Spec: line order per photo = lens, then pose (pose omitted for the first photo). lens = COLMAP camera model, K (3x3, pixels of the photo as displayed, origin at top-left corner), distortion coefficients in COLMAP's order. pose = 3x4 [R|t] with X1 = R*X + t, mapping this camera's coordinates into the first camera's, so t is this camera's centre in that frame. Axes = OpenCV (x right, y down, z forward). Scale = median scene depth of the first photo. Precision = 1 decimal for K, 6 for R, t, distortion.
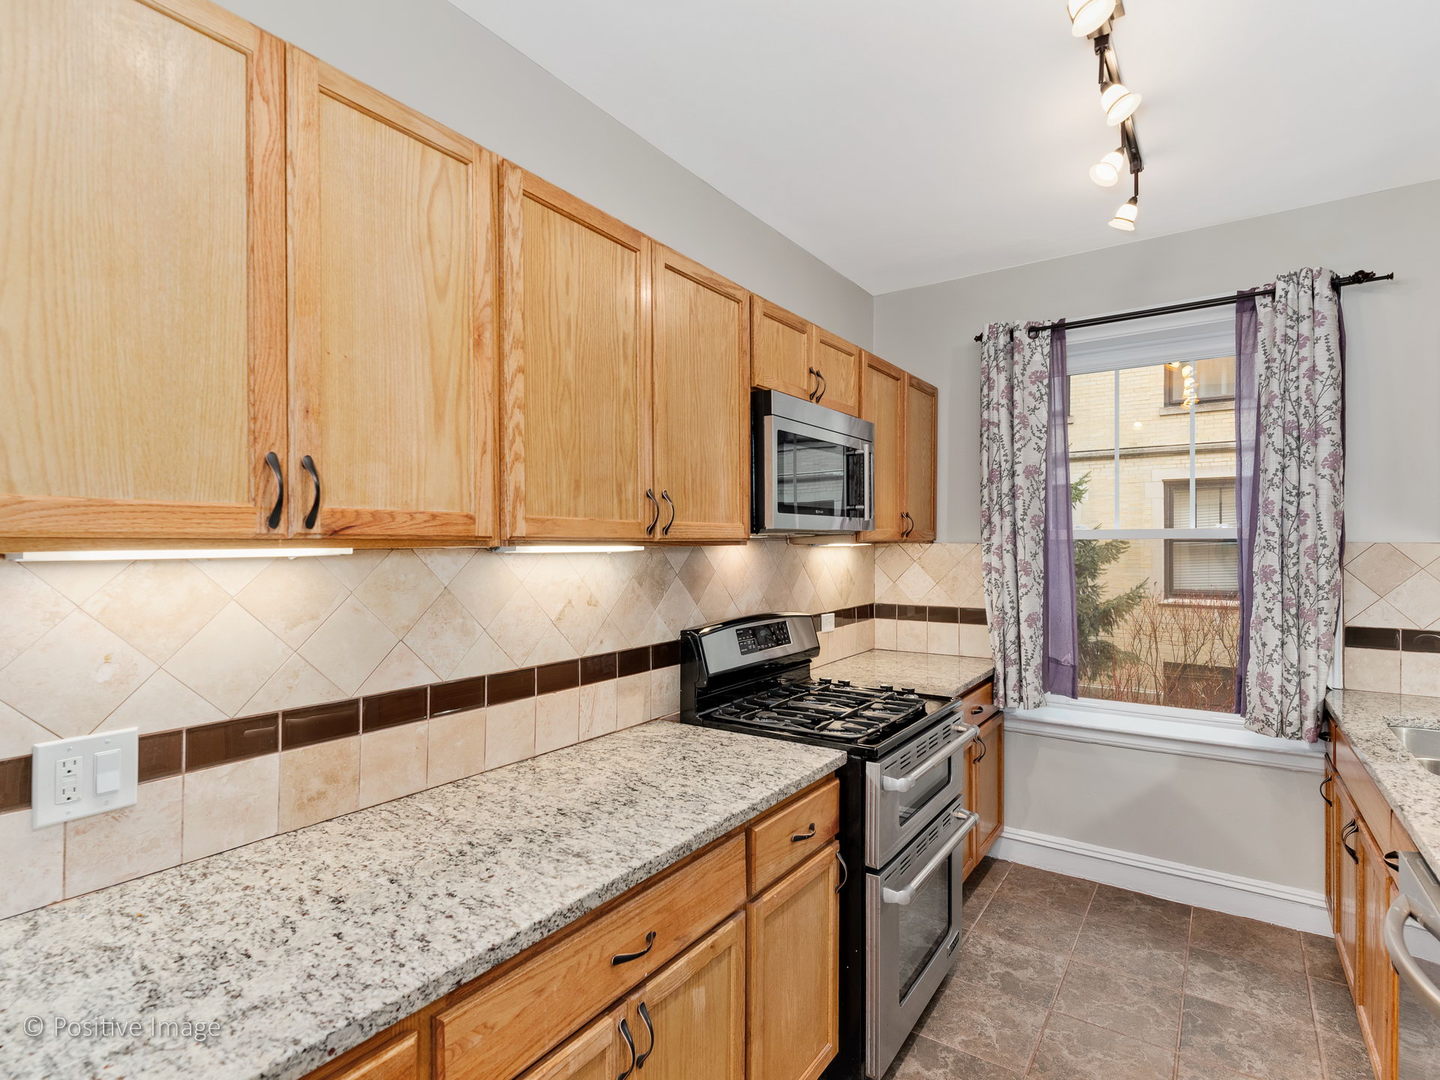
lens RADIAL K [[707.2, 0, 749.4], [0, 707.2, 536.8], [0, 0, 1]] dist [0.001117, -0.000441]
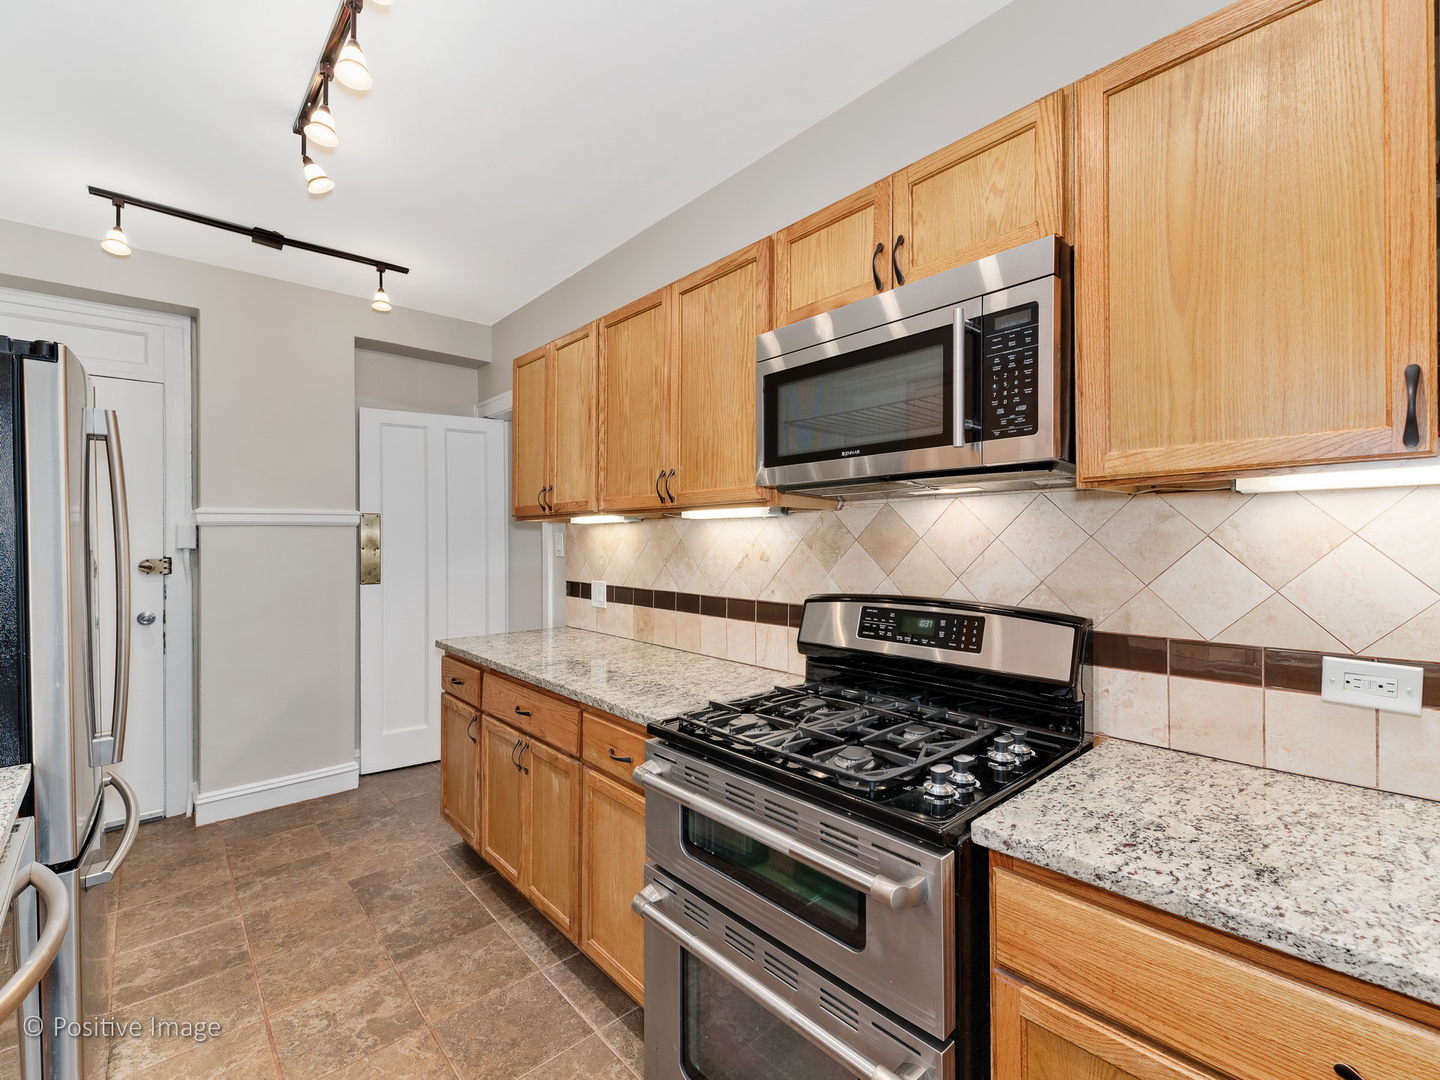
lens RADIAL K [[635.3, 0, 719.1], [0, 635.3, 535.4], [0, 0, 1]] dist [0.002105, 0.000458]
pose [[-0.244835, -0.002254, -0.969562, 0.653554], [0.013834, 0.999887, -0.005818, 0.043261], [0.969466, -0.014837, -0.244776, 0.889170]]
